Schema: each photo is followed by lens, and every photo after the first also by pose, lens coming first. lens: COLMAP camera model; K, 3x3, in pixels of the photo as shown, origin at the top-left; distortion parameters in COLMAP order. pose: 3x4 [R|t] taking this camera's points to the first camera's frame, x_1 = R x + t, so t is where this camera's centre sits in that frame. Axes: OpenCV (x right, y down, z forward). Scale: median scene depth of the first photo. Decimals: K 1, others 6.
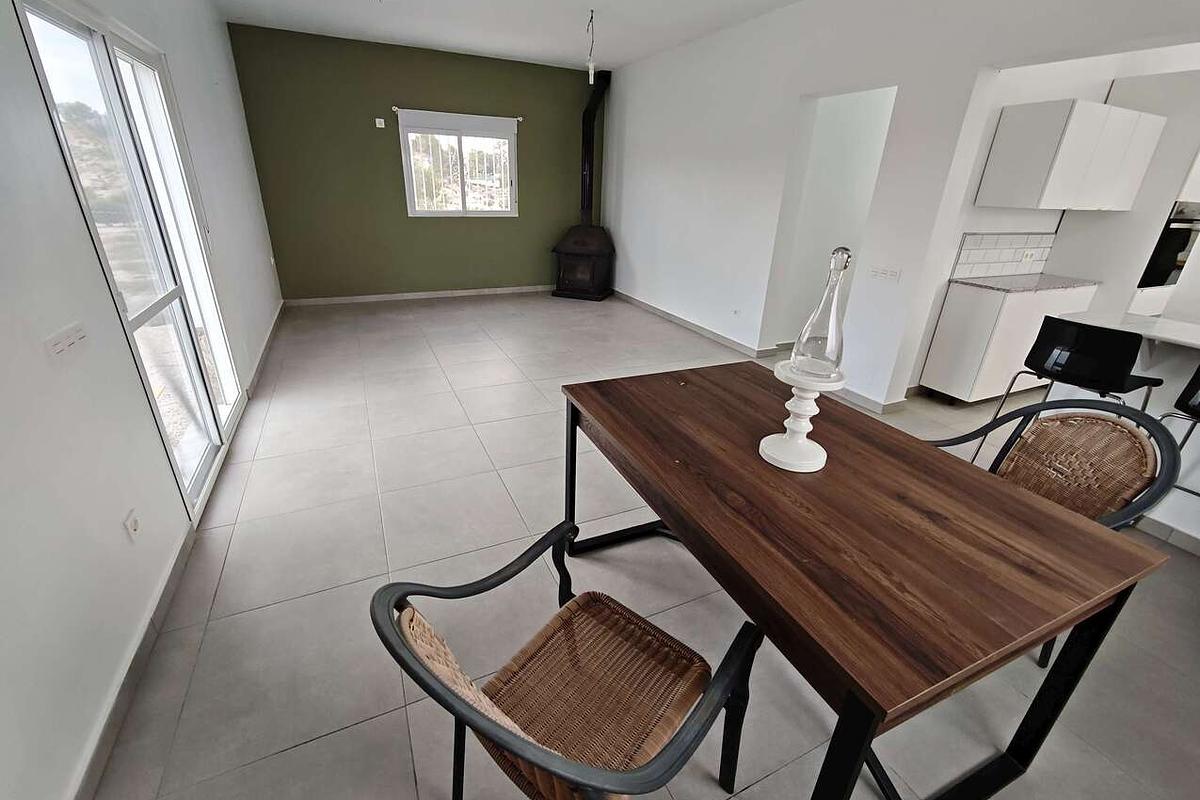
lens RADIAL K [[502.4, 0, 595.3], [0, 502.4, 394.7], [0, 0, 1]] dist [-0.009756, 0.006032]
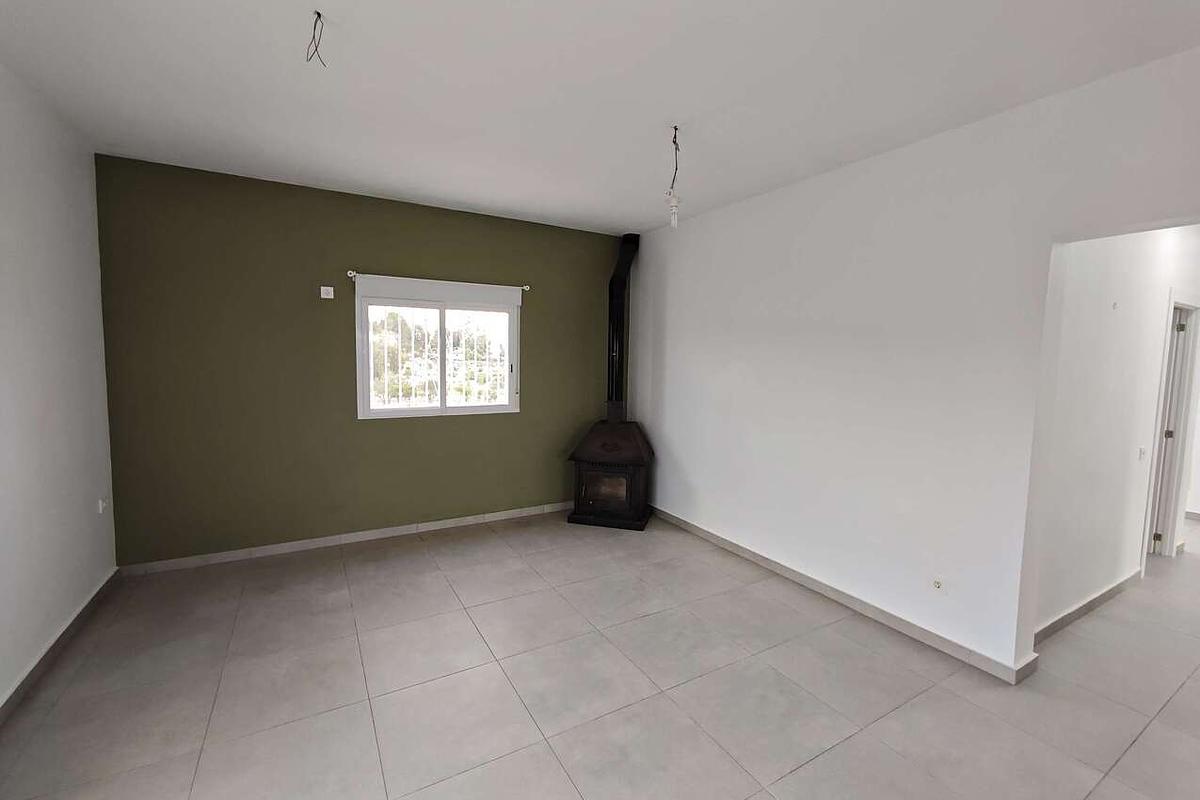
lens RADIAL K [[502.4, 0, 595.3], [0, 502.4, 394.7], [0, 0, 1]] dist [-0.009756, 0.006032]
pose [[0.996339, -0.021472, 0.082751, -0.110676], [0.046135, 0.949948, -0.308982, -0.161668], [-0.071974, 0.311668, 0.947461, 0.329515]]
